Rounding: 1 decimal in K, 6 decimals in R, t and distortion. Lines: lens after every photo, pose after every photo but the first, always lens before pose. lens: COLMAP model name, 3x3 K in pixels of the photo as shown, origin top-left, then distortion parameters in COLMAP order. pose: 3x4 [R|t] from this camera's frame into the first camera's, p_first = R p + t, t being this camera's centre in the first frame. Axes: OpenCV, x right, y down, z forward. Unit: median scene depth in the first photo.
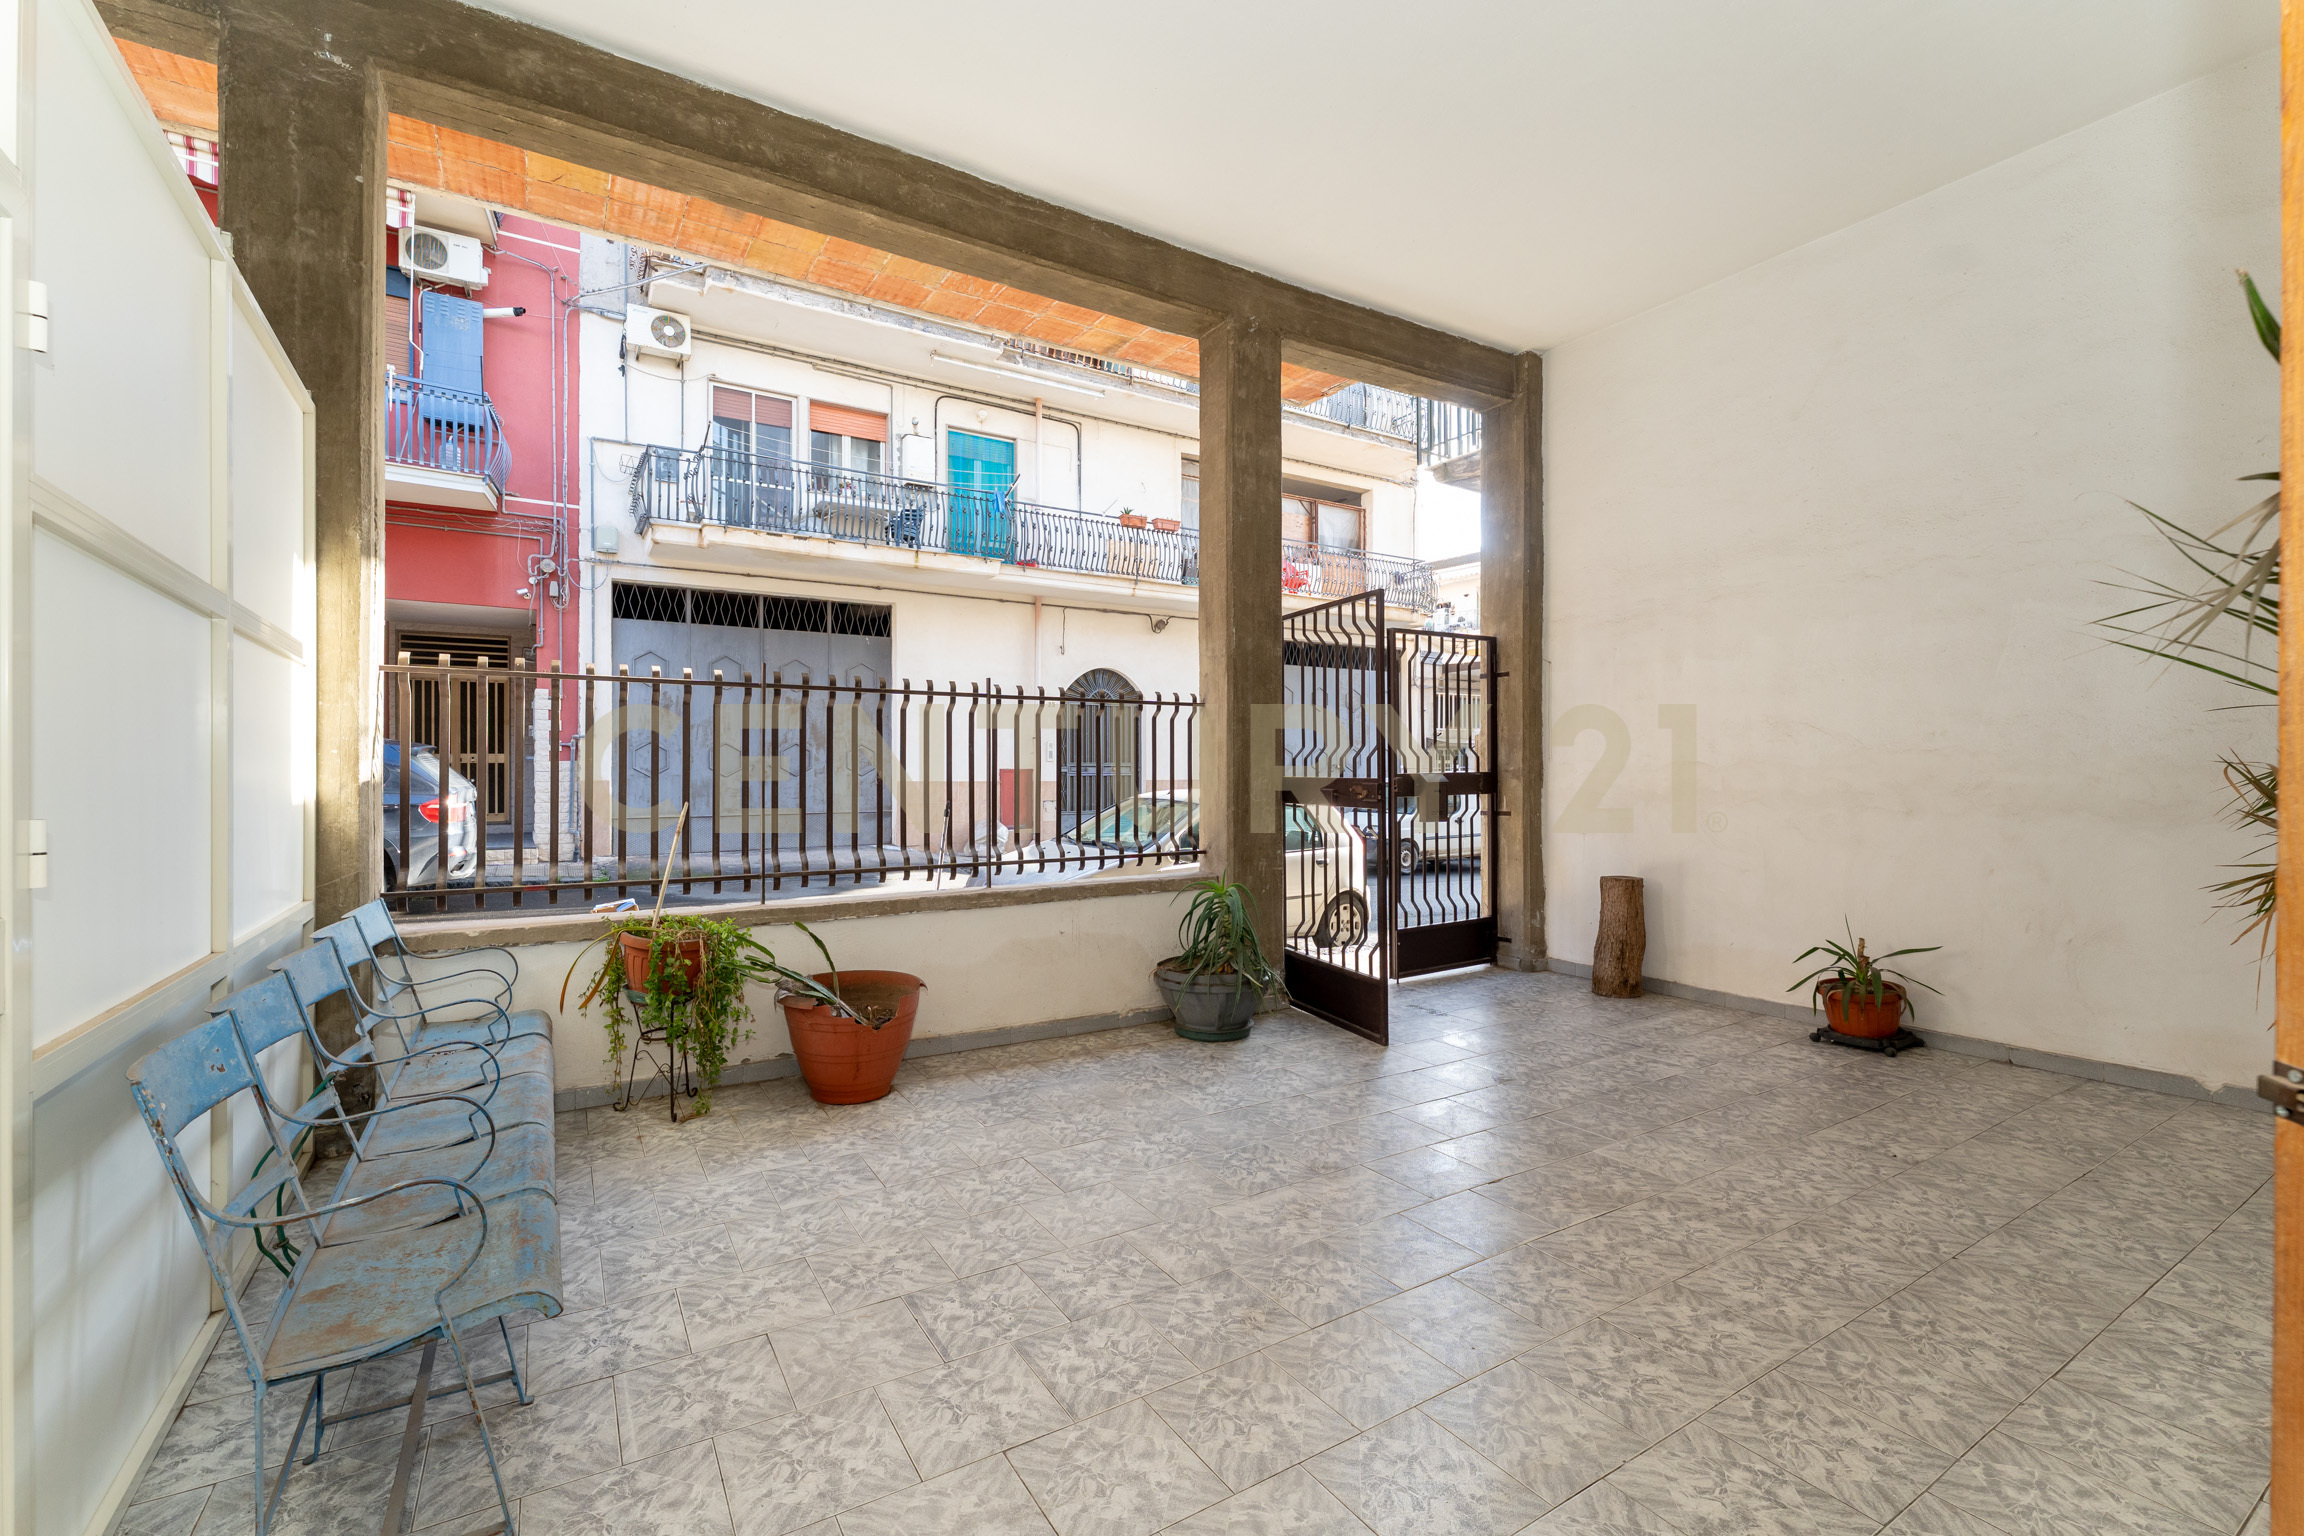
lens RADIAL K [[934.7, 0, 1130.8], [0, 934.7, 761.3], [0, 0, 1]] dist [0.001107, 0.000145]
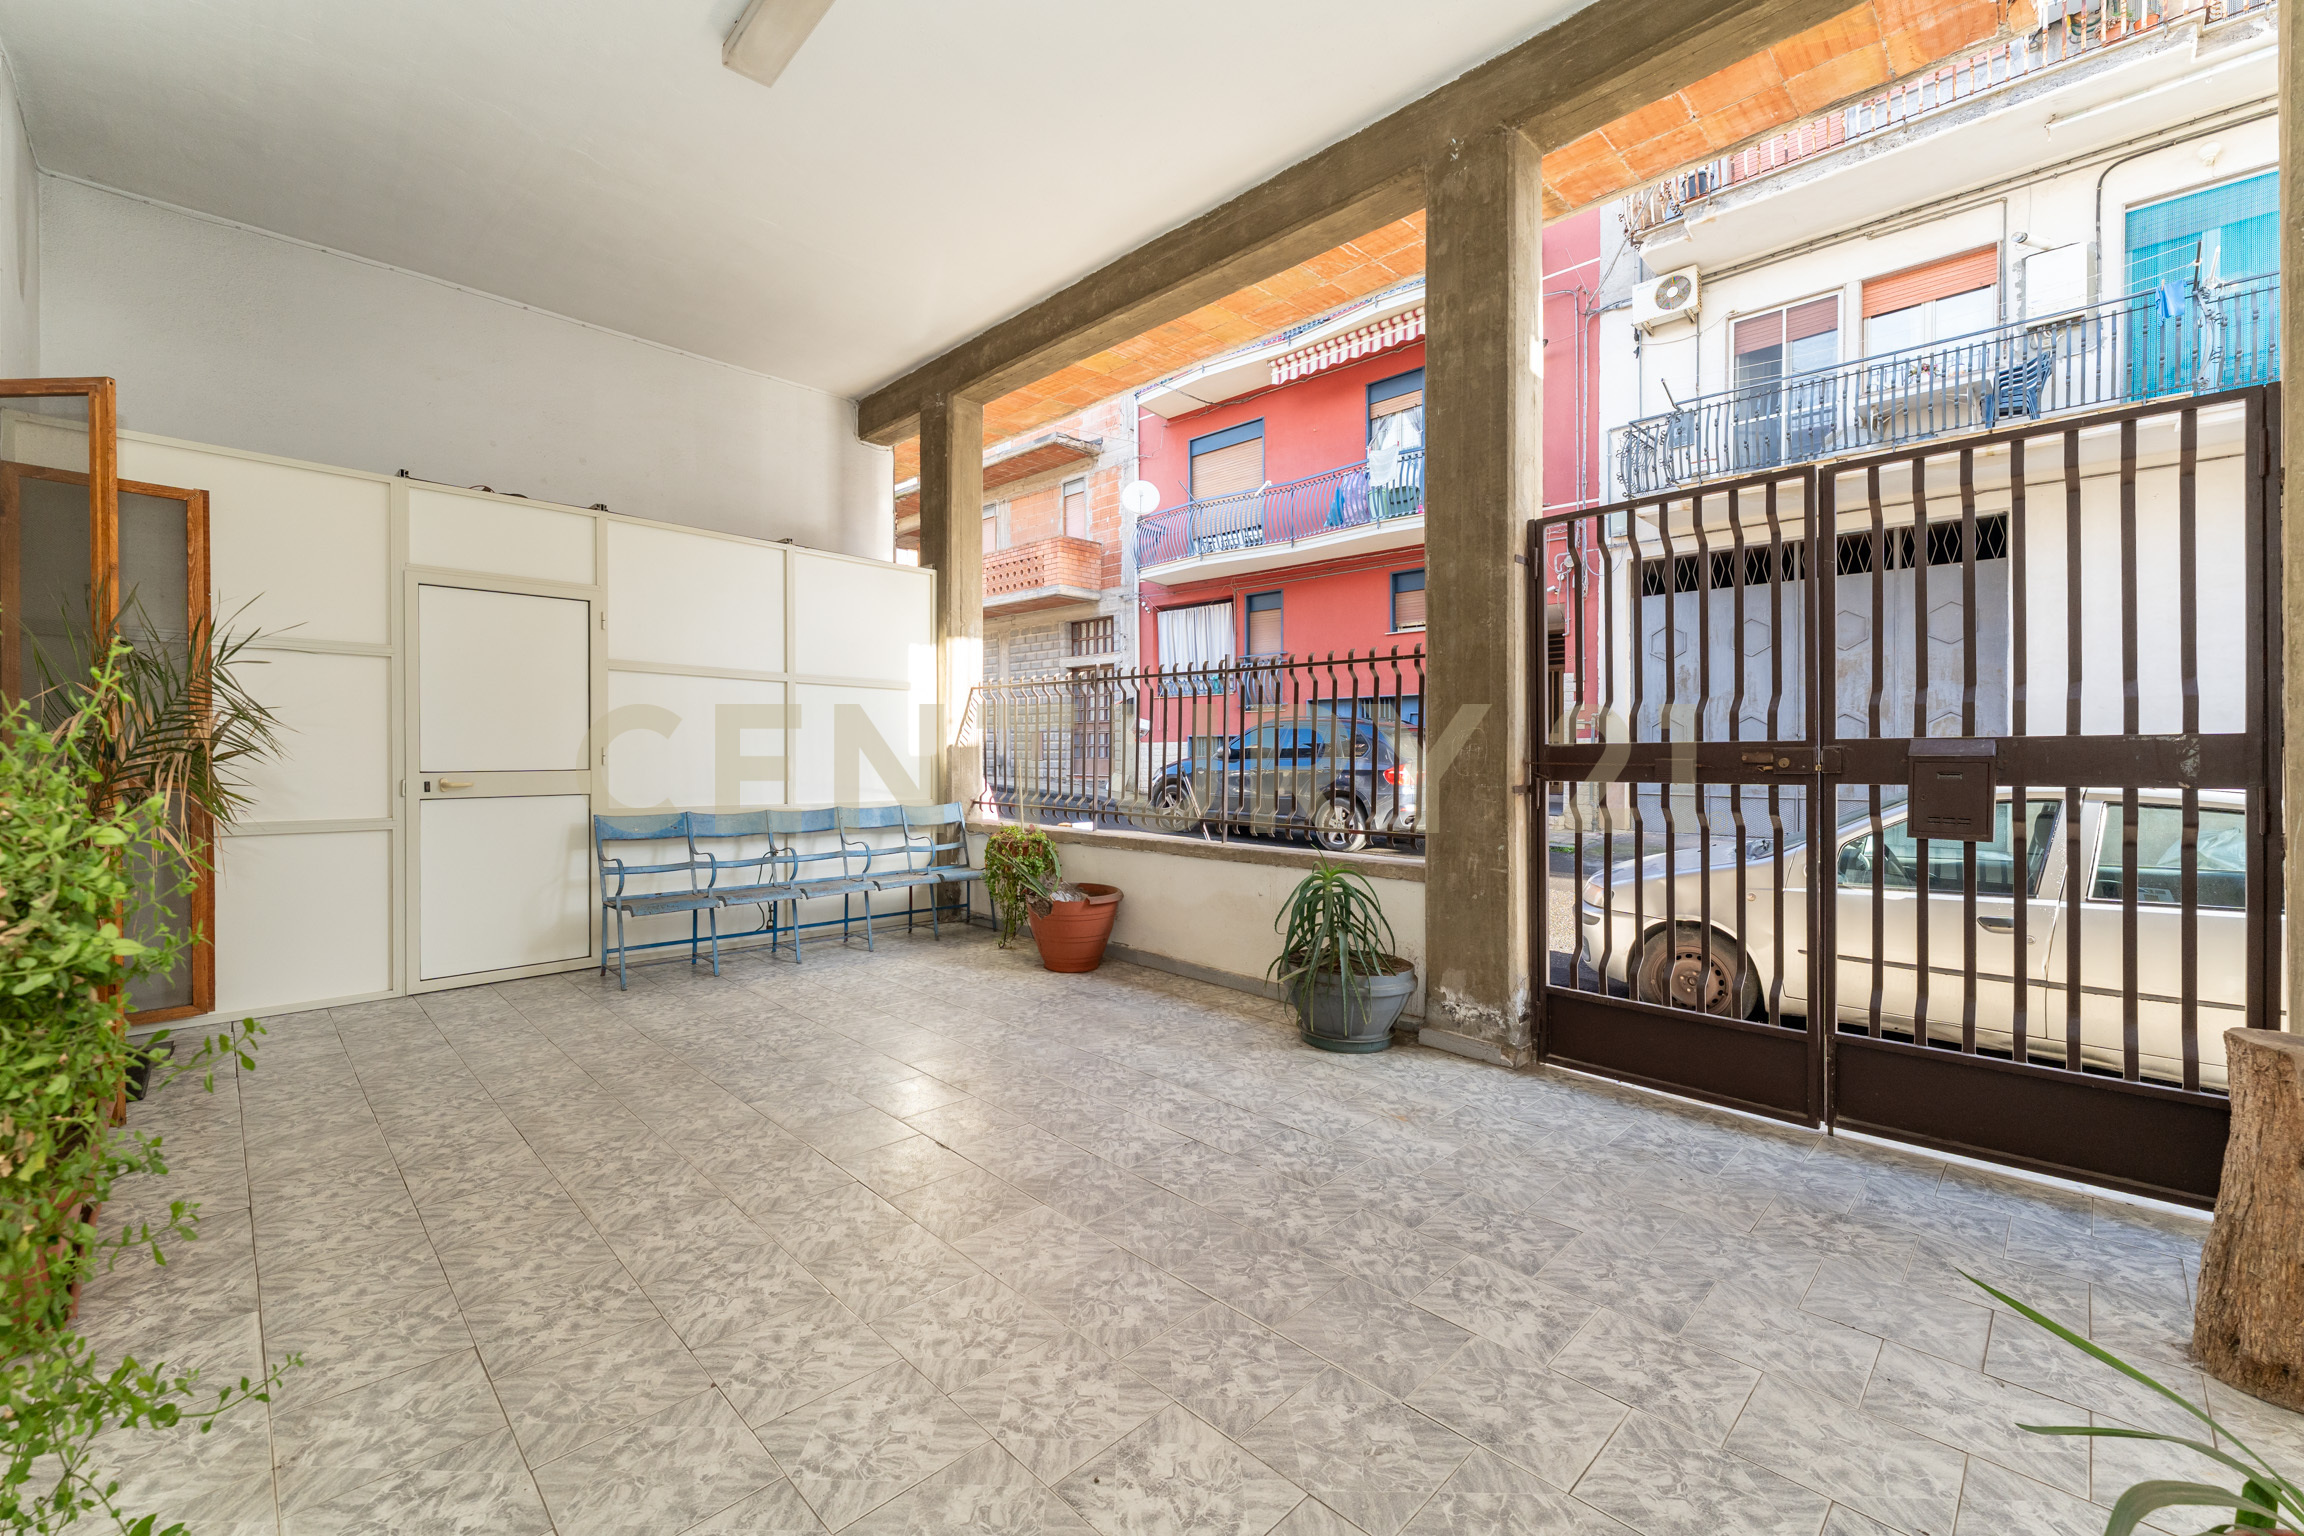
lens RADIAL K [[953.8, 0, 1144.3], [0, 953.8, 751.9], [0, 0, 1]] dist [0.000824, 0.000294]
pose [[0.235688, 0.004312, -0.971819, 0.911347], [0.005362, 0.999969, 0.005738, 0.018963], [0.971814, -0.006563, 0.235658, 0.626202]]
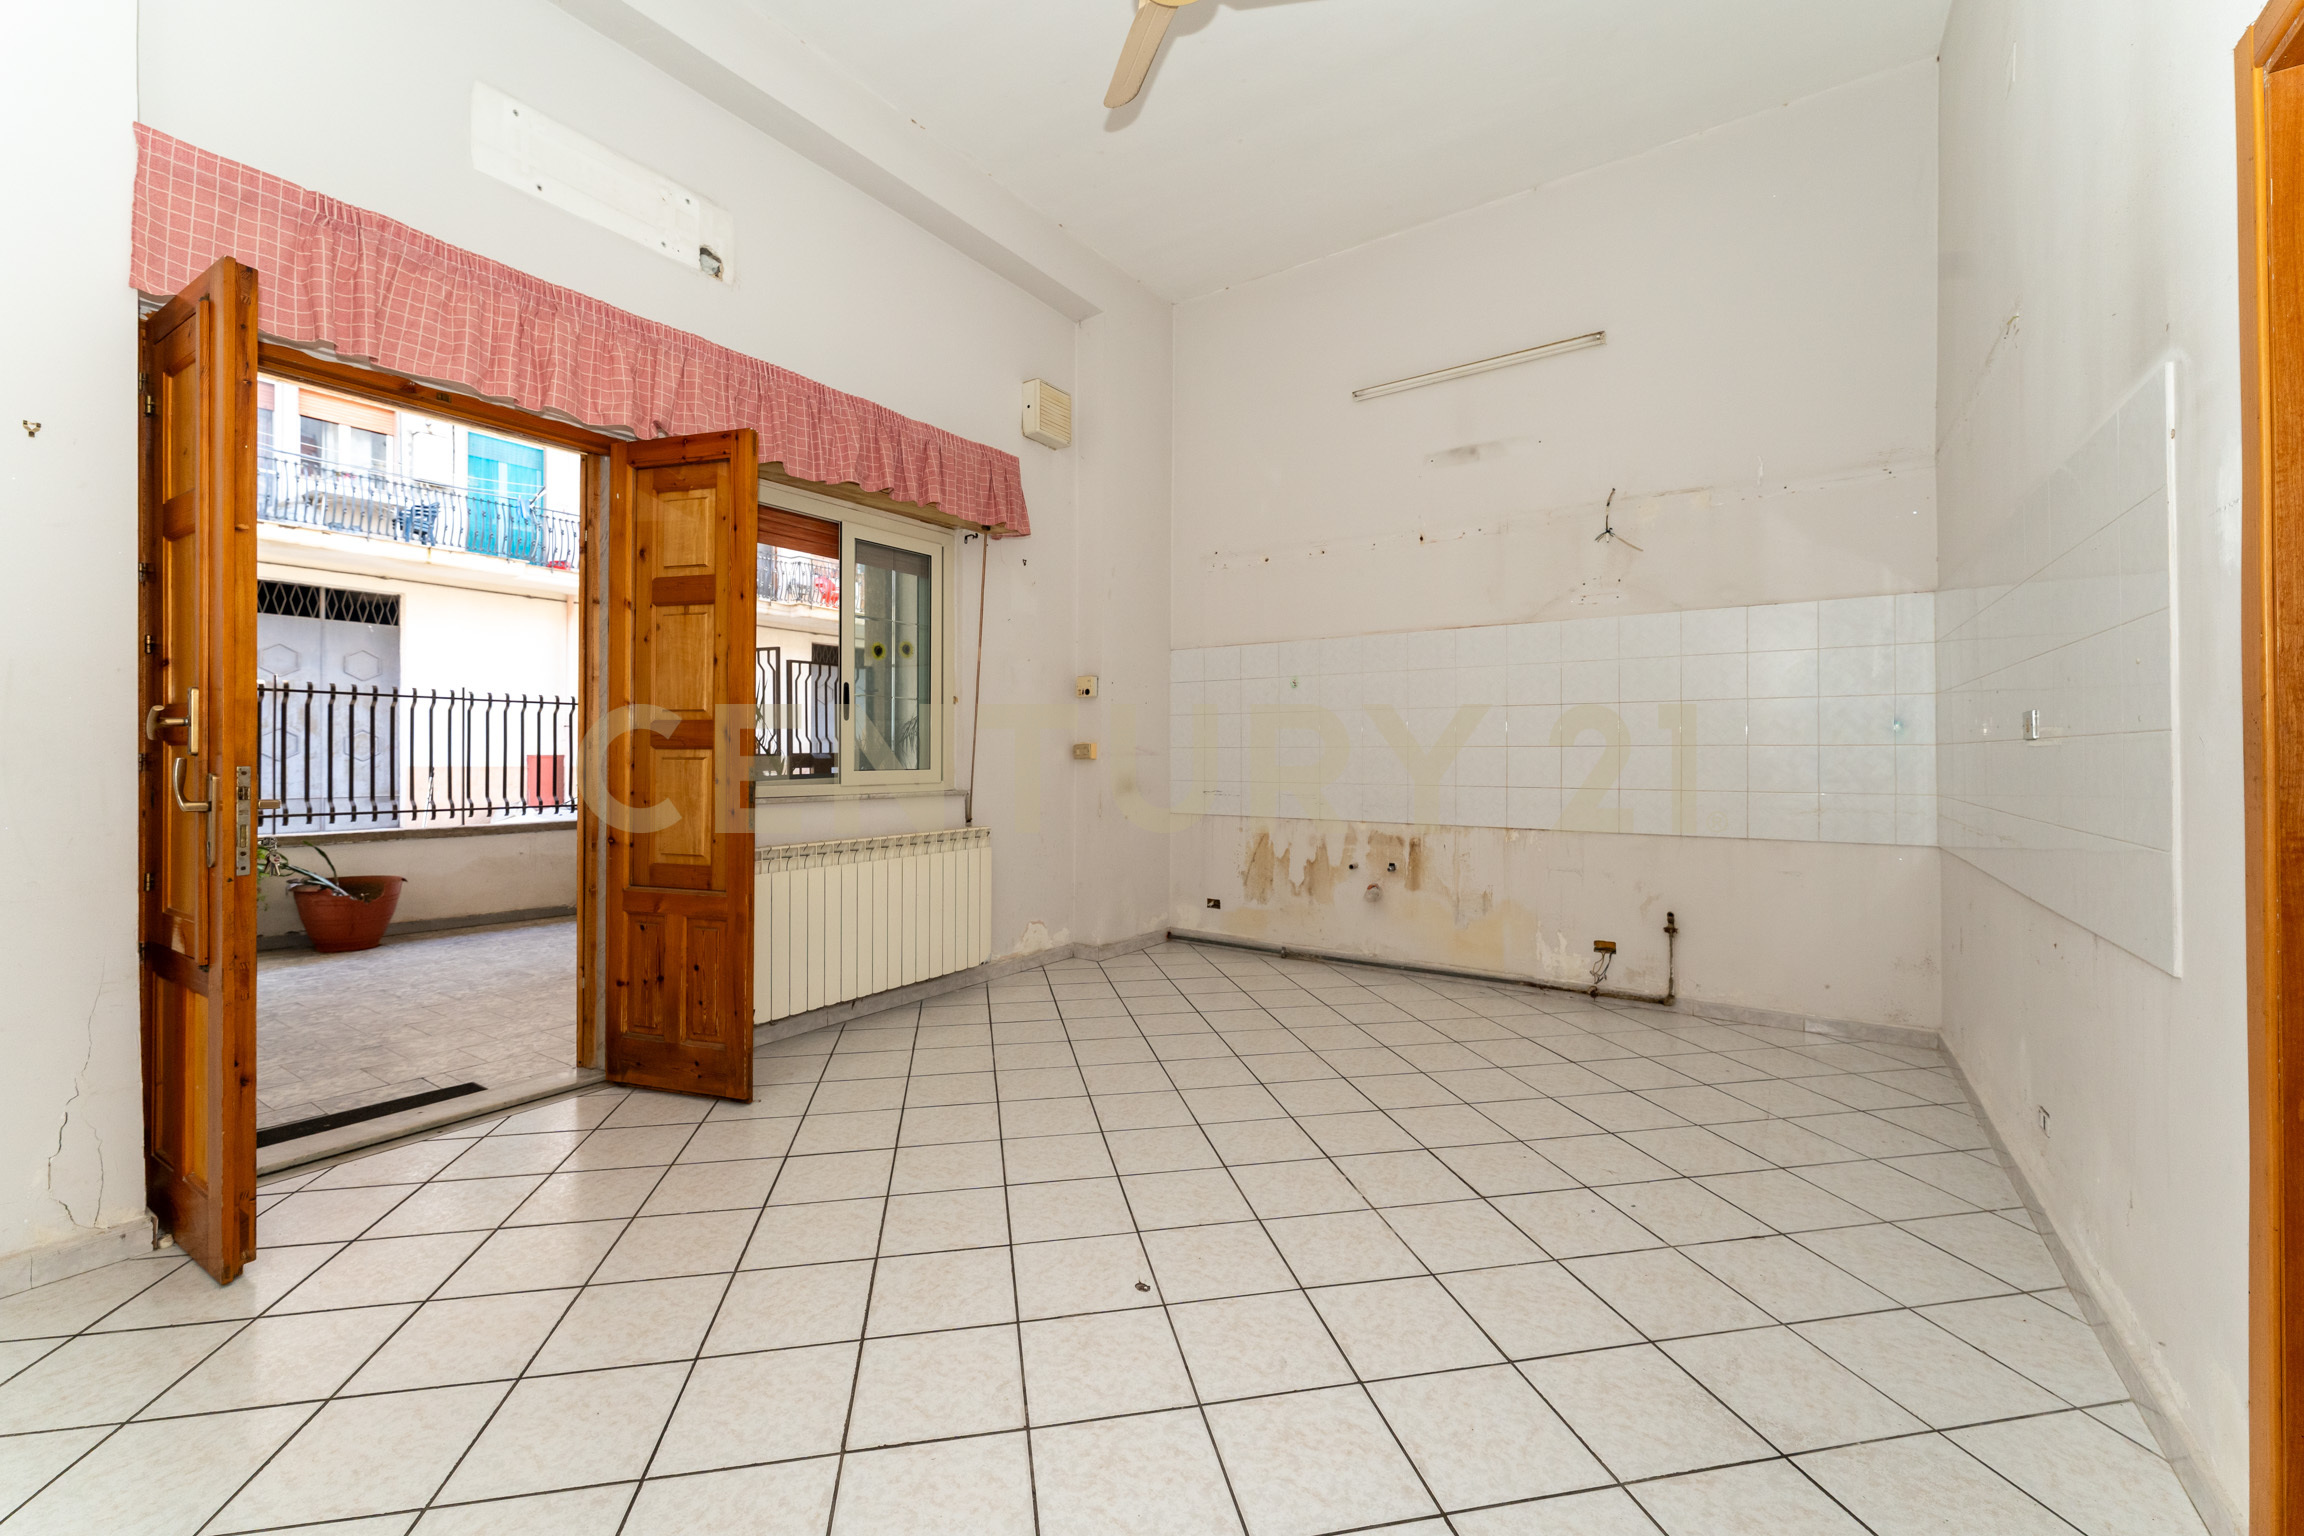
lens RADIAL K [[918.1, 0, 1149.2], [0, 918.1, 747.9], [0, 0, 1]] dist [-0.000345, 0.000011]
pose [[0.911048, 0.000296, 0.412299, 0.244007], [0.000977, 0.999995, -0.002875, 0.014741], [-0.412298, 0.003022, 0.911044, -0.805689]]
